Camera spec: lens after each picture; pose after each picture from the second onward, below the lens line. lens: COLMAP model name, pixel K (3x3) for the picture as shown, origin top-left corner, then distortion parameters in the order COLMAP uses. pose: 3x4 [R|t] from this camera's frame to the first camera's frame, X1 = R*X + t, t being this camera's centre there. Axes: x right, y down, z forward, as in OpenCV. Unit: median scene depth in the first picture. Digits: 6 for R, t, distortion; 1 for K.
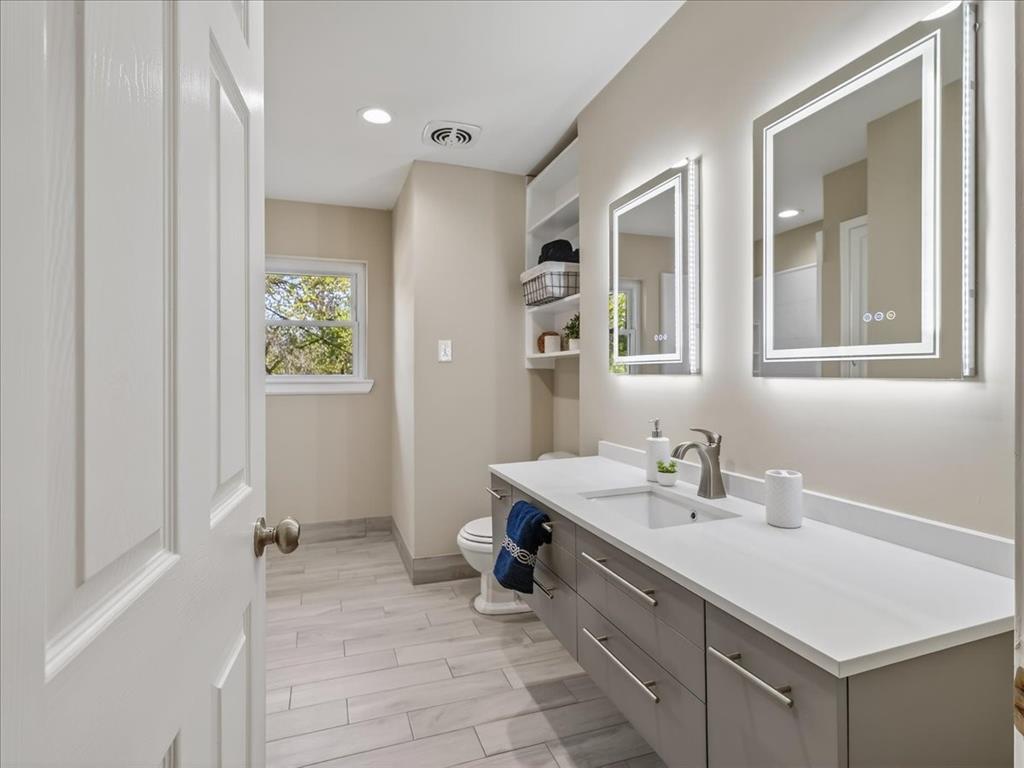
lens RADIAL K [[443.5, 0, 511.9], [0, 443.5, 387.0], [0, 0, 1]] dist [-0.007780, 0.000551]
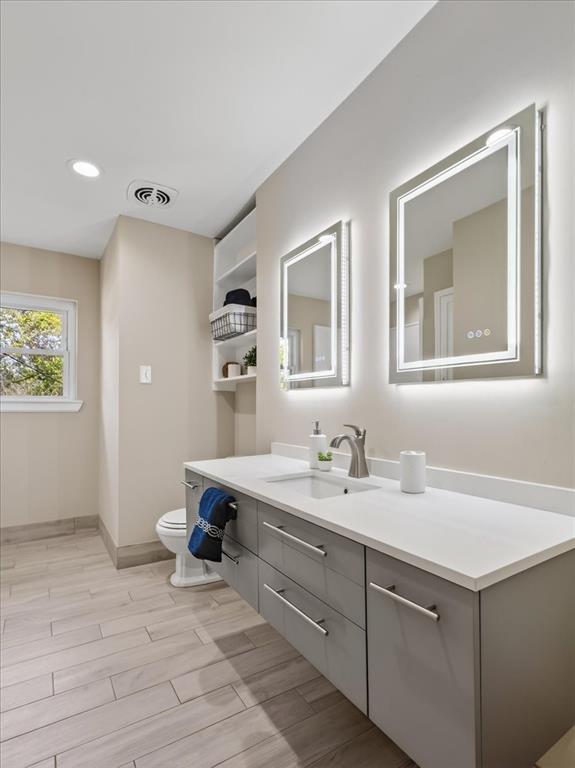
lens RADIAL K [[384.4, 0, 286.2], [0, 384.4, 368.6], [0, 0, 1]] dist [-0.006437, 0.002161]
pose [[0.980017, 0.004188, 0.198869, 0.014557], [-0.003387, 0.999985, -0.004370, -0.082738], [-0.198884, 0.003609, 0.980016, -0.095305]]
